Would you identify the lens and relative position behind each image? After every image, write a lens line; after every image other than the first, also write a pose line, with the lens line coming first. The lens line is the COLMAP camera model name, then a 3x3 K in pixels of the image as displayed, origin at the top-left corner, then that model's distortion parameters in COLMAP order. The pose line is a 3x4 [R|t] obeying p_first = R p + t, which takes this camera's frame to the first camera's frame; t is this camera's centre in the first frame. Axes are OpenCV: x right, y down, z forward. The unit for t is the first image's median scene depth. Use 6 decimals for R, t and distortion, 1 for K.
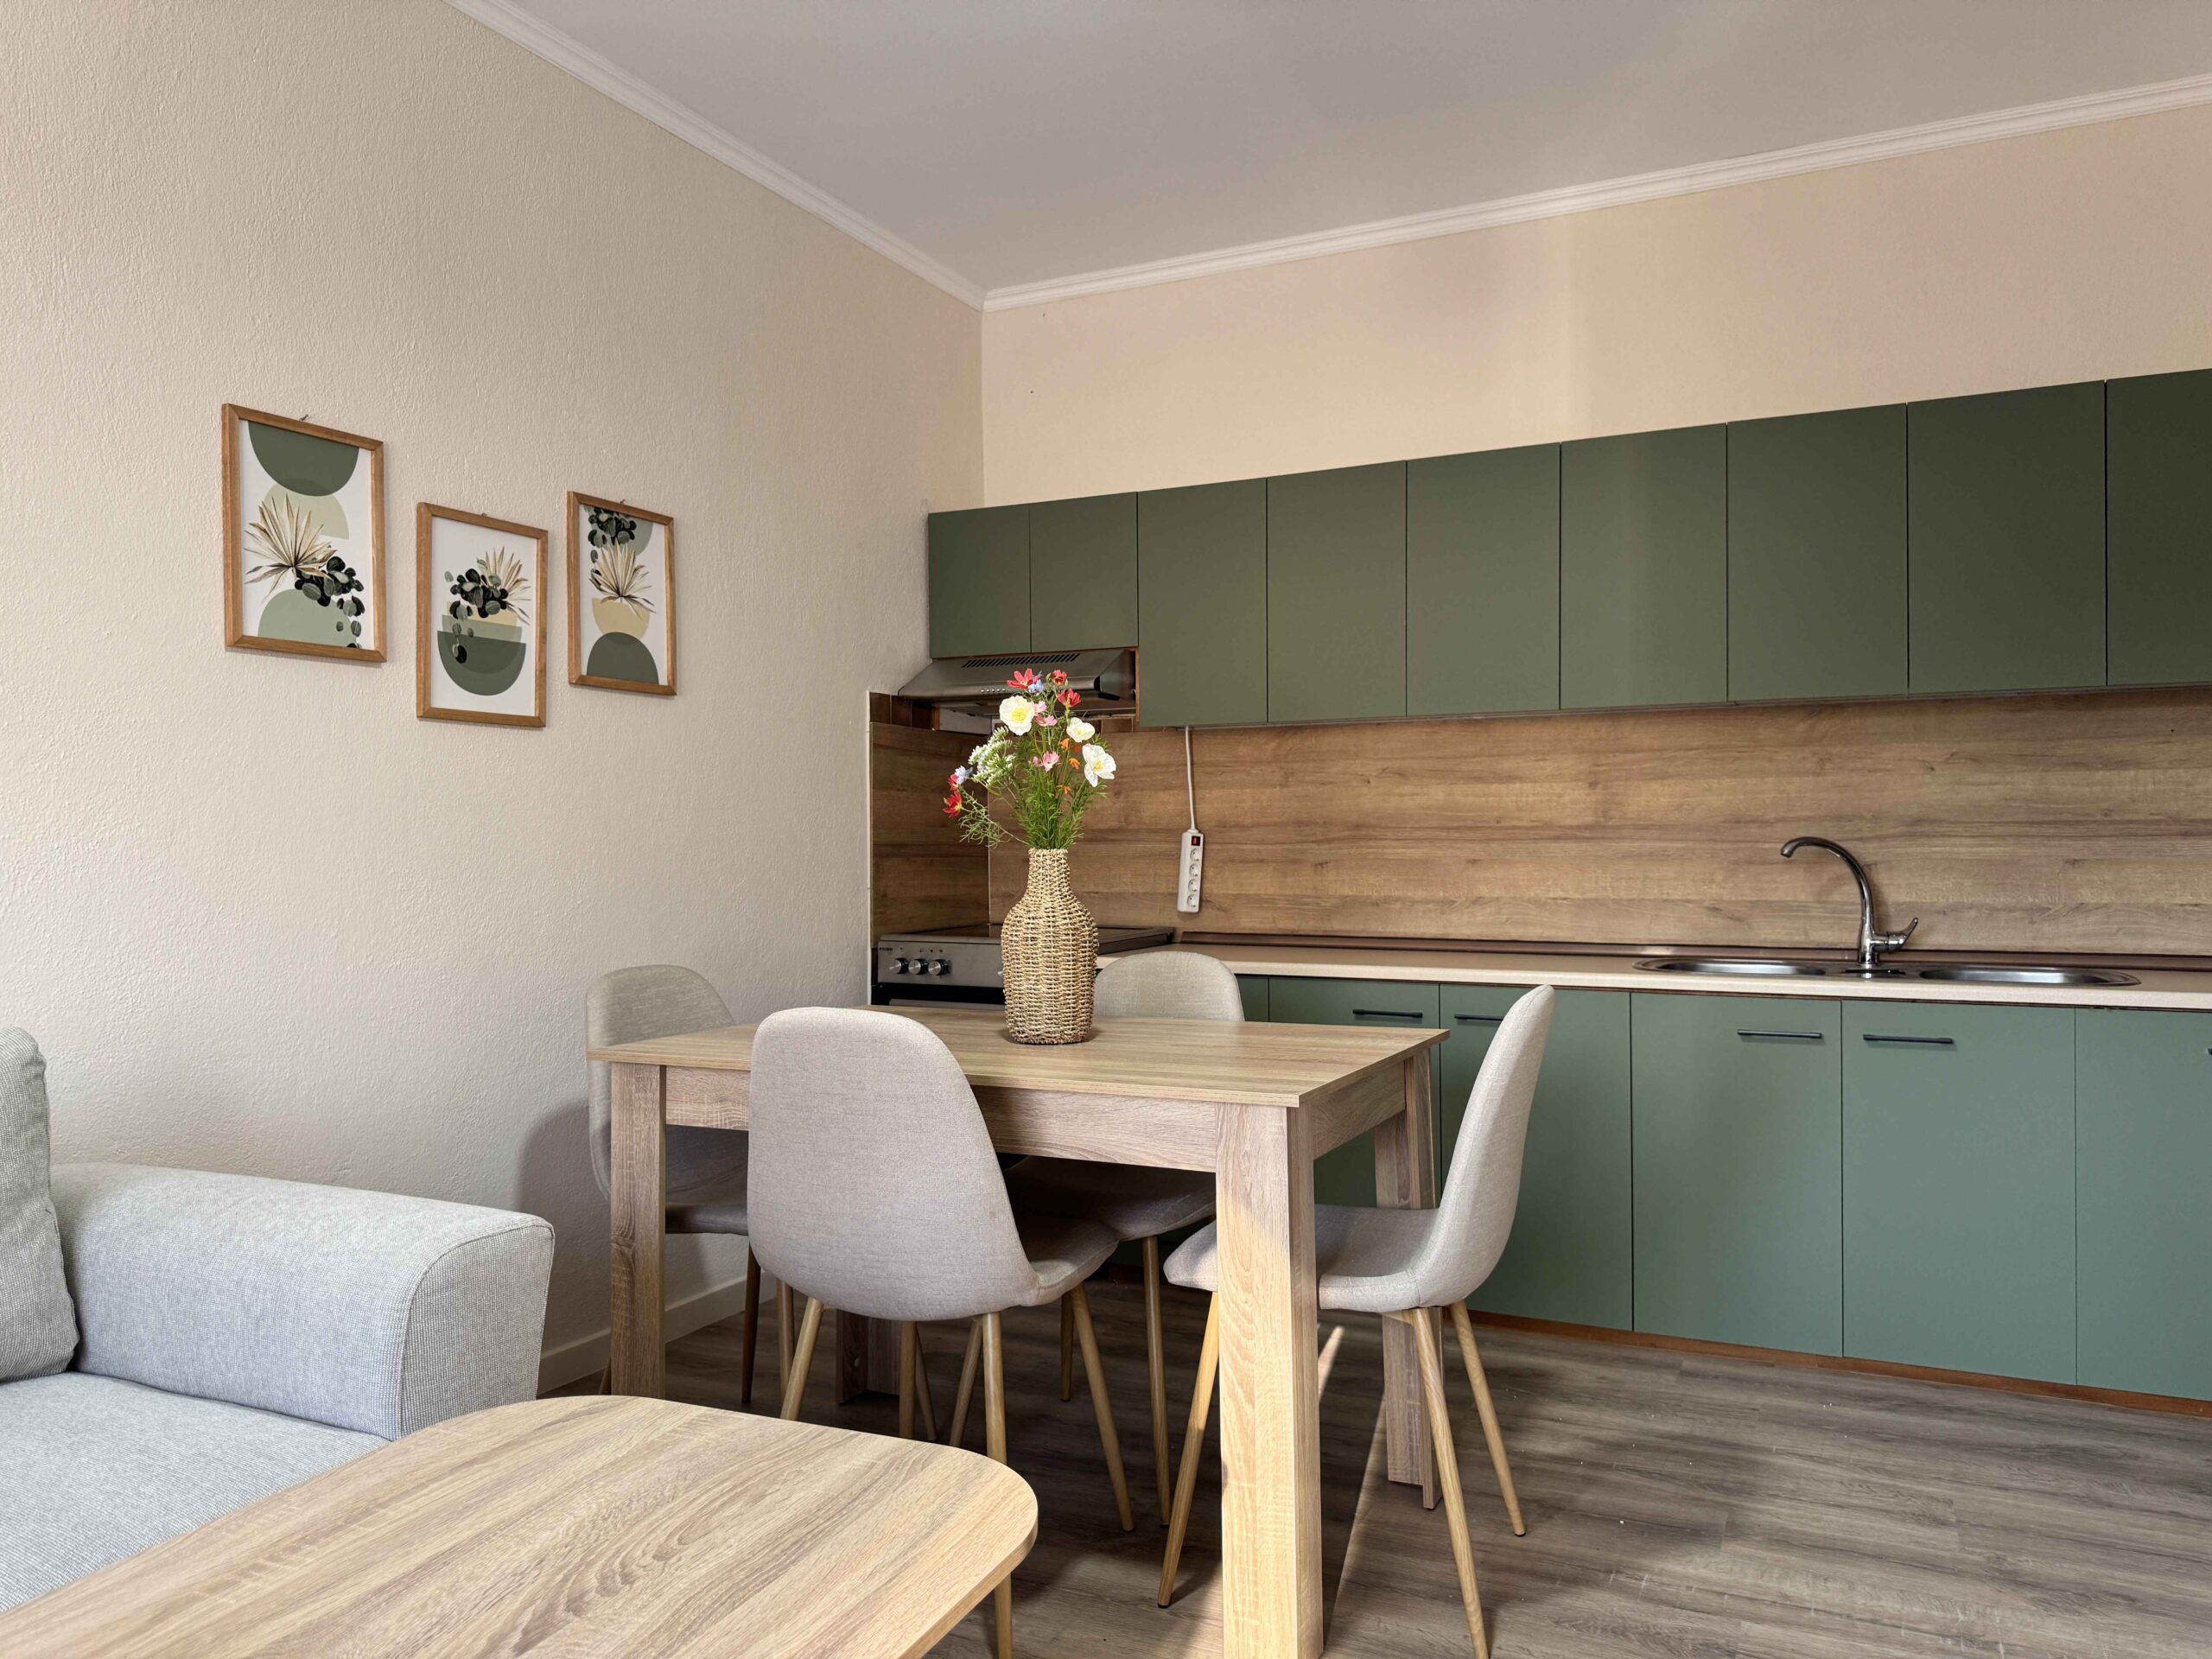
lens RADIAL K [[1561.2, 0, 1087.9], [0, 1561.2, 845.5], [0, 0, 1]] dist [0.064435, -0.087878]
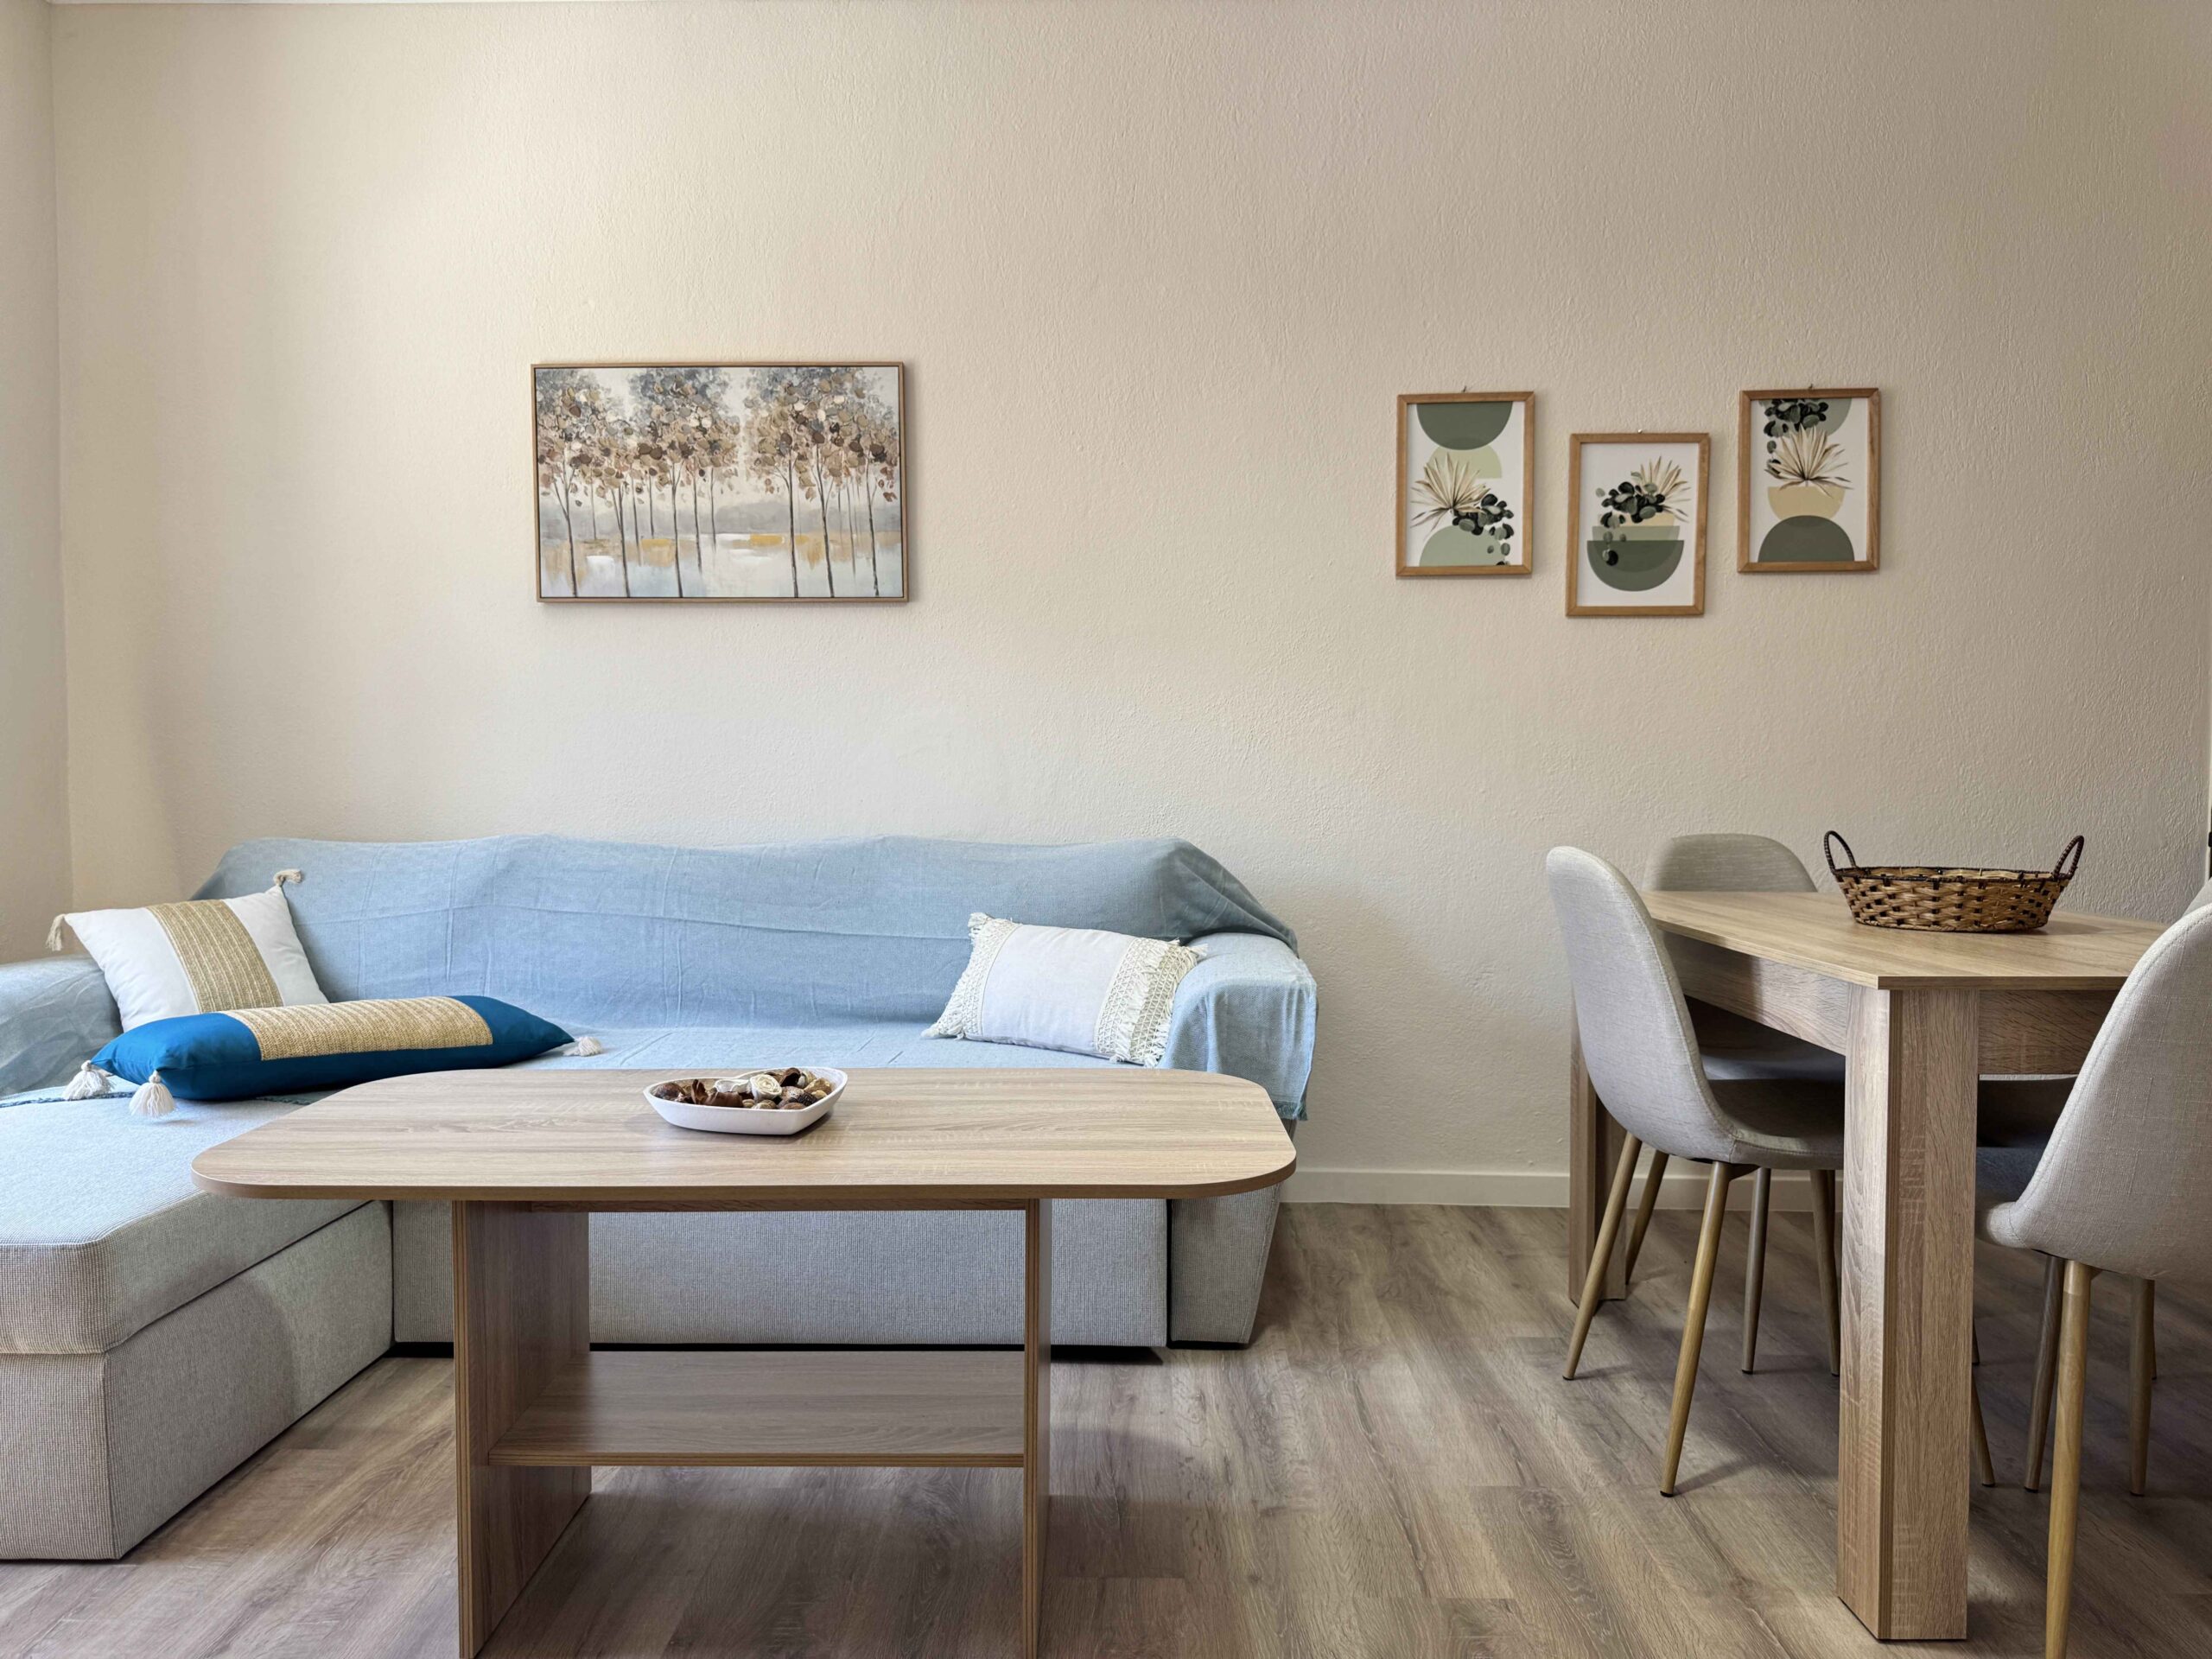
lens RADIAL K [[1561.2, 0, 1108.3], [0, 1561.2, 823.3], [0, 0, 1]] dist [0.064435, -0.087878]
pose [[0.445303, 0.038448, -0.894554, 0.456365], [-0.004206, 0.999156, 0.040849, 0.026216], [0.895370, -0.014428, 0.445089, 0.144128]]
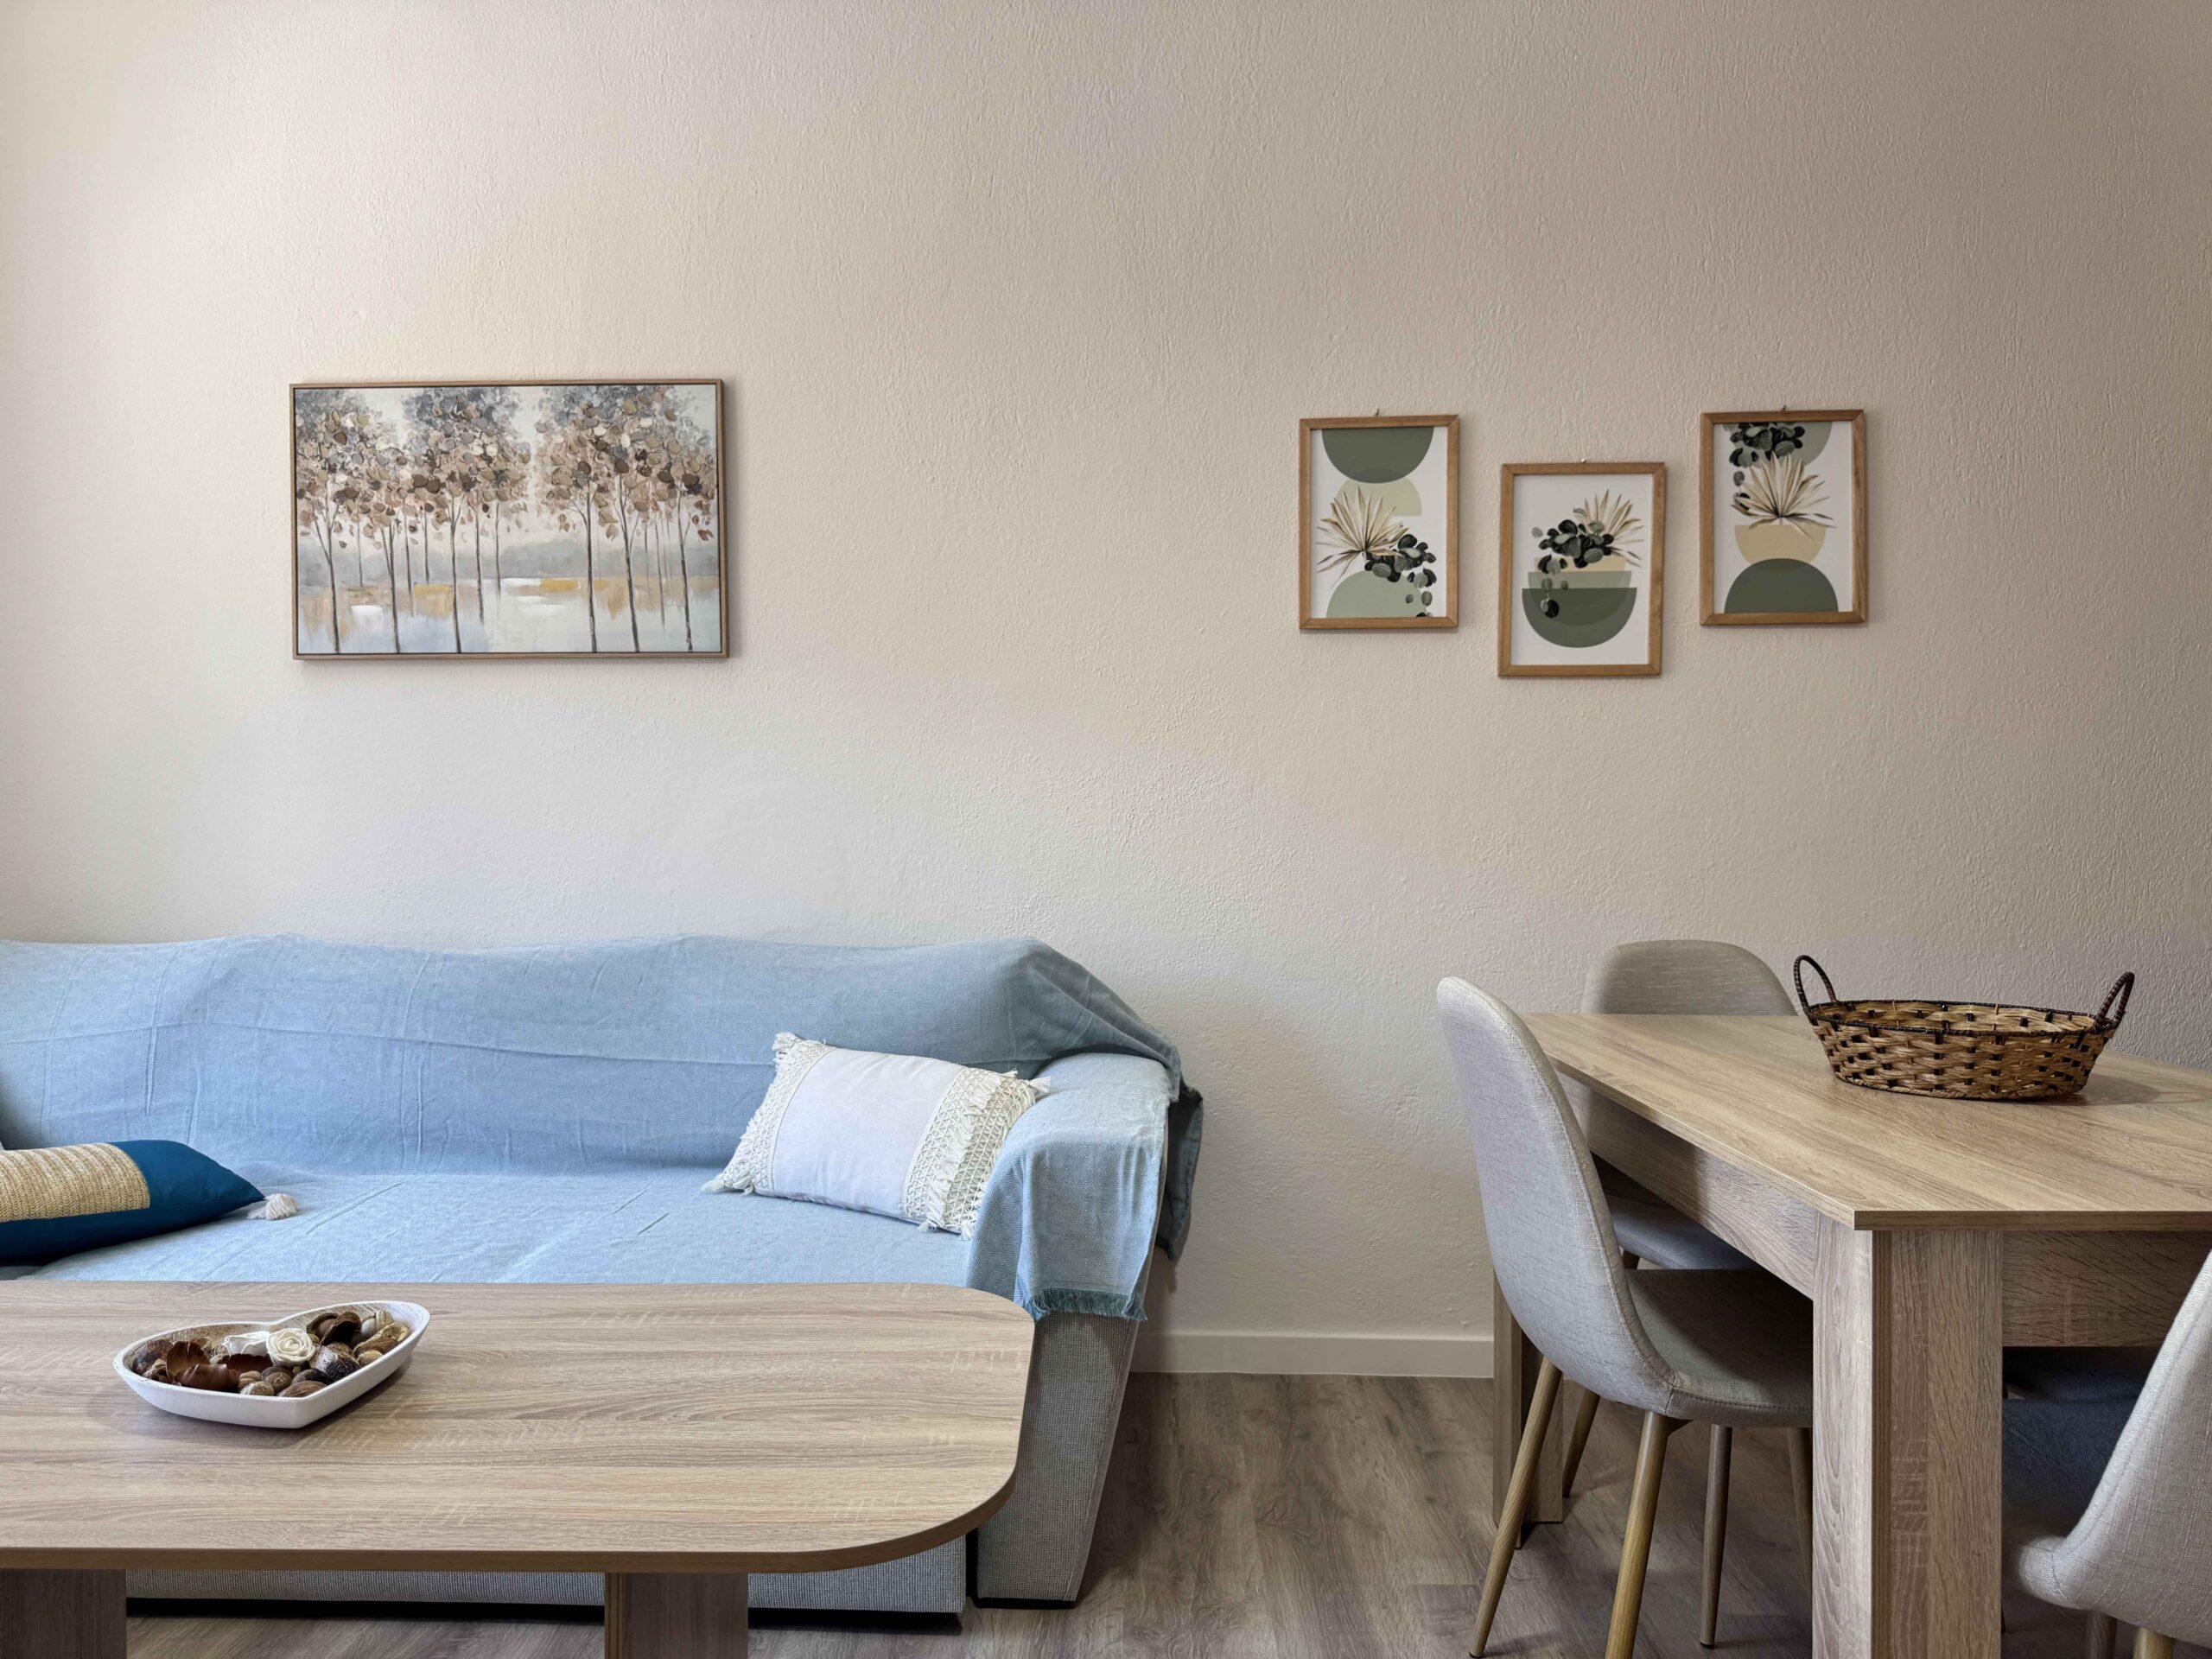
lens RADIAL K [[1561.2, 0, 1098.2], [0, 1561.2, 824.0], [0, 0, 1]] dist [0.064435, -0.087878]
pose [[0.438415, 0.010752, -0.898708, 0.345879], [-0.005006, 0.999942, 0.009521, 0.005085], [0.898759, 0.000325, 0.438443, 0.298641]]
